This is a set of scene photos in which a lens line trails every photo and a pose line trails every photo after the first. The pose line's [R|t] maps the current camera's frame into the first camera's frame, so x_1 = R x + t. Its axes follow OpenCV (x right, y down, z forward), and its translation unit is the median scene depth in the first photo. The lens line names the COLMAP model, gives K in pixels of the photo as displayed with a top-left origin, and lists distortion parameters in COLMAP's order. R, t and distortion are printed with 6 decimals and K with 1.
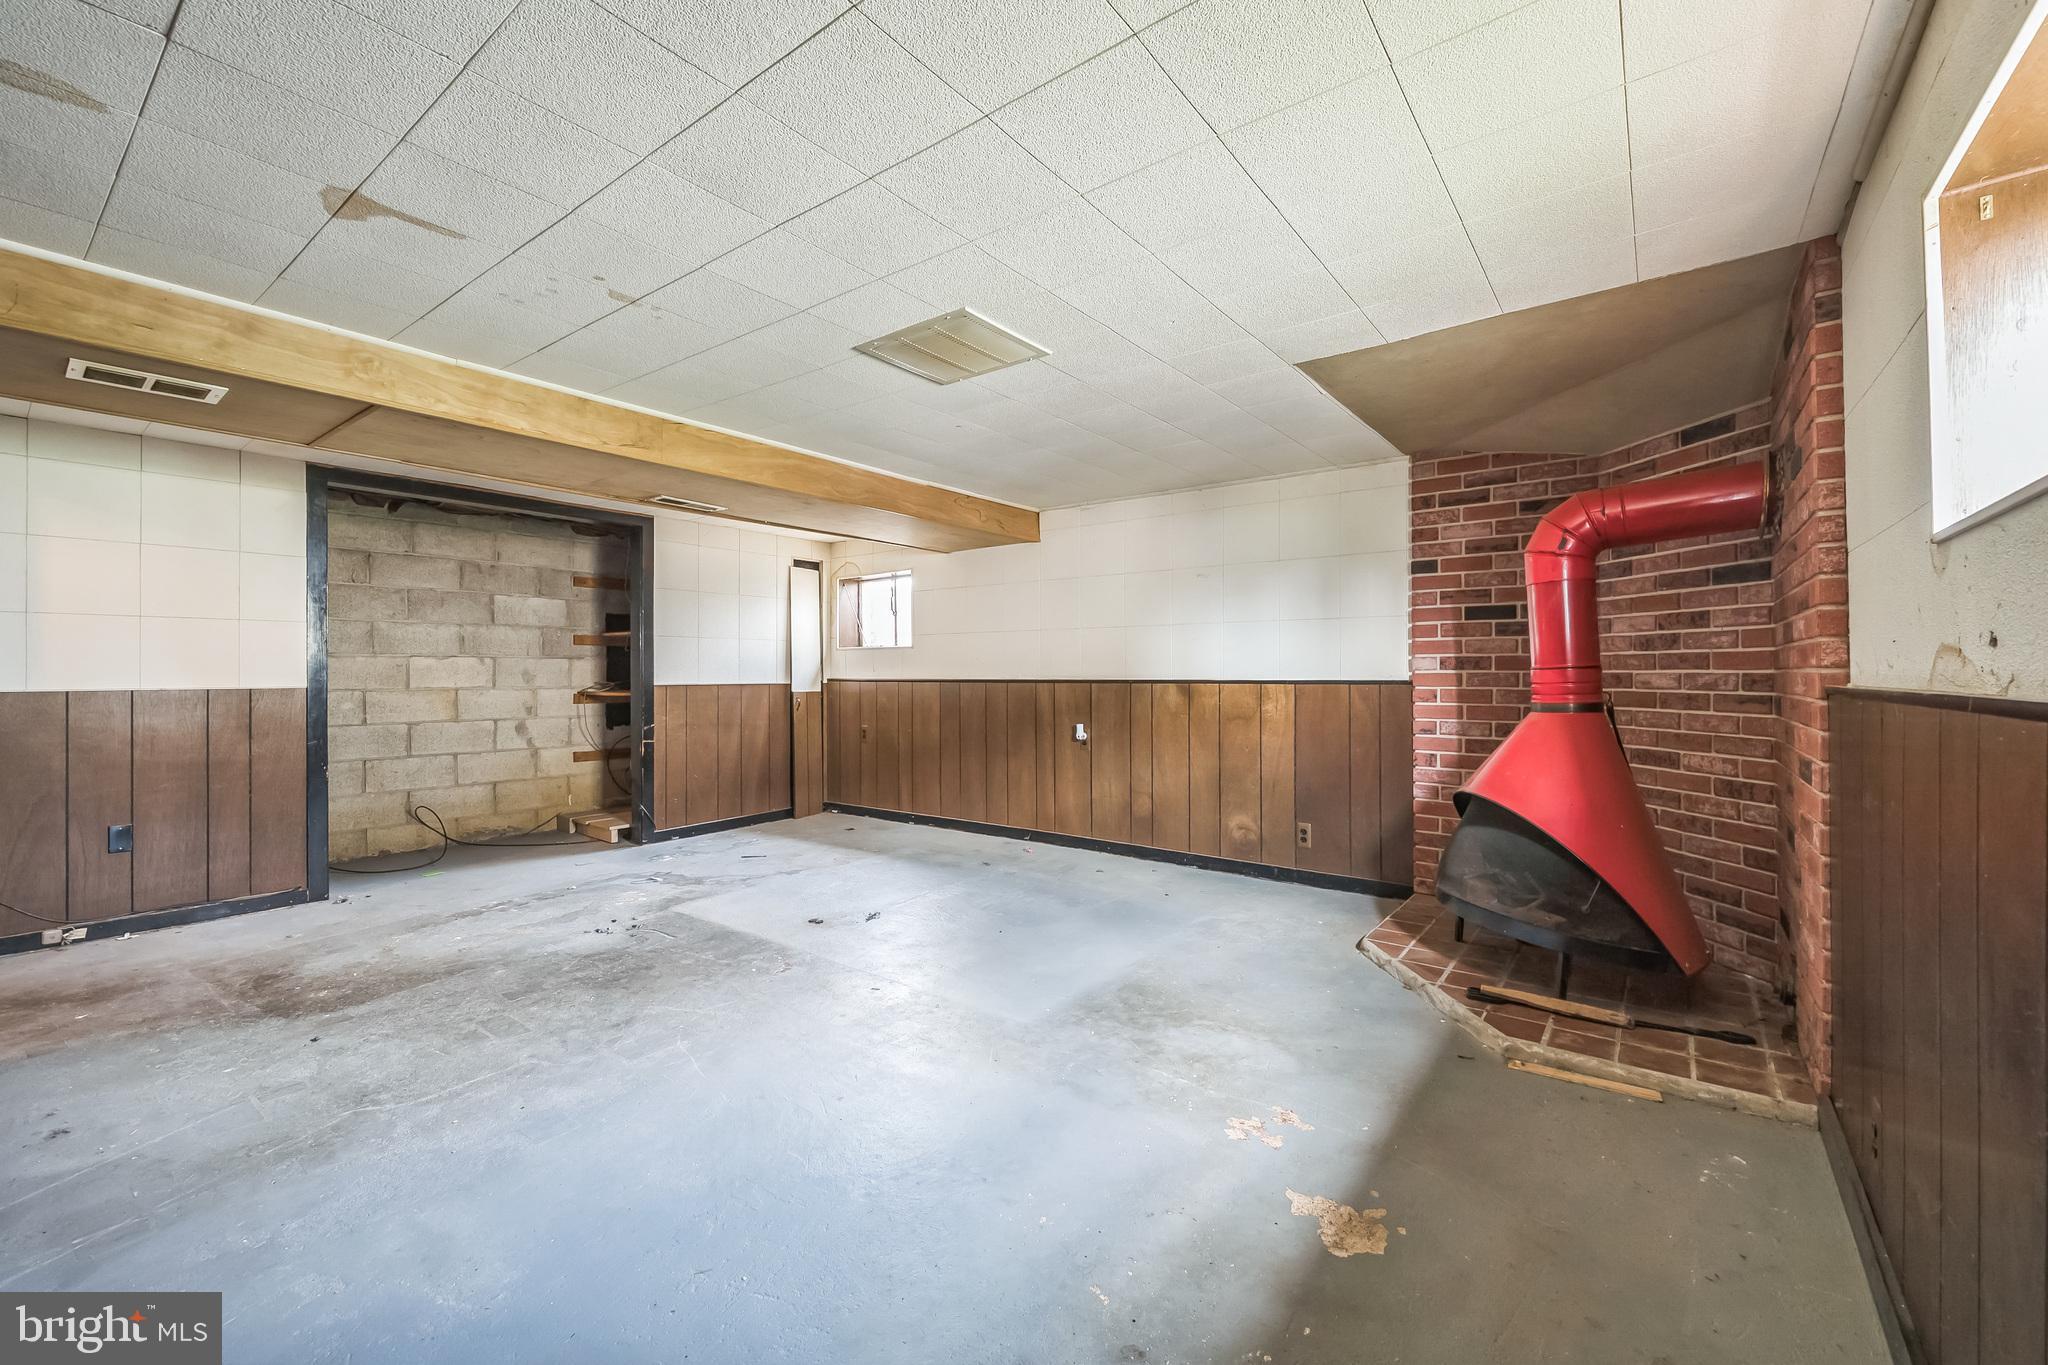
lens RADIAL K [[836.0, 0, 1025.8], [0, 836.0, 673.8], [0, 0, 1]] dist [-0.011360, -0.000152]
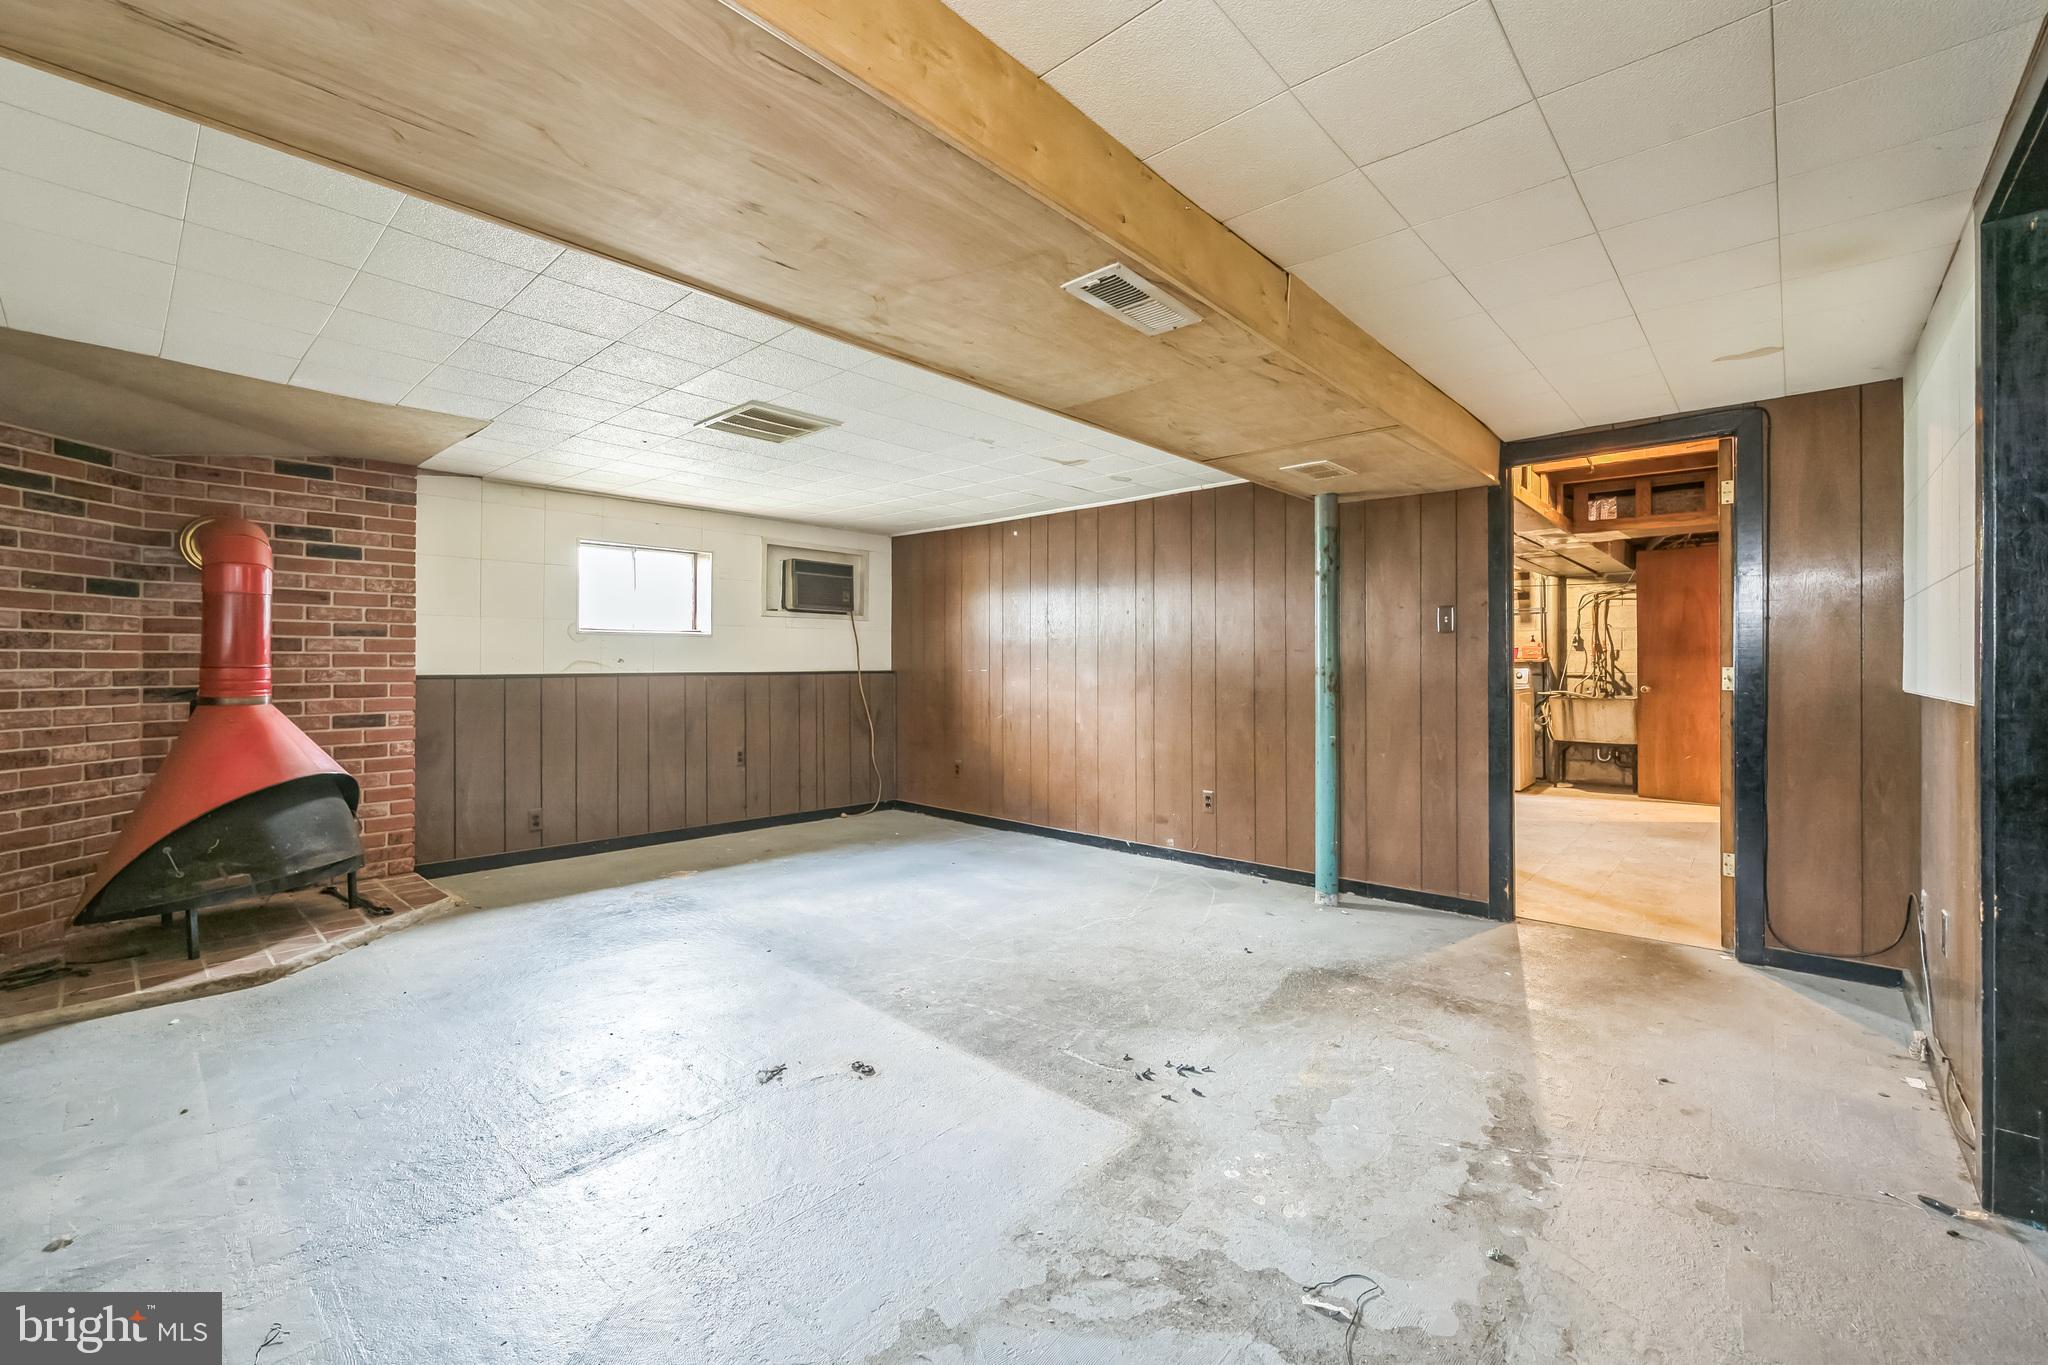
lens RADIAL K [[836.0, 0, 1023.3], [0, 836.0, 663.5], [0, 0, 1]] dist [-0.011360, -0.000152]
pose [[-0.996432, 0.000438, 0.084393, -0.522880], [0.000519, 0.999999, 0.000938, -0.011660], [-0.084393, 0.000978, -0.996432, 1.986463]]
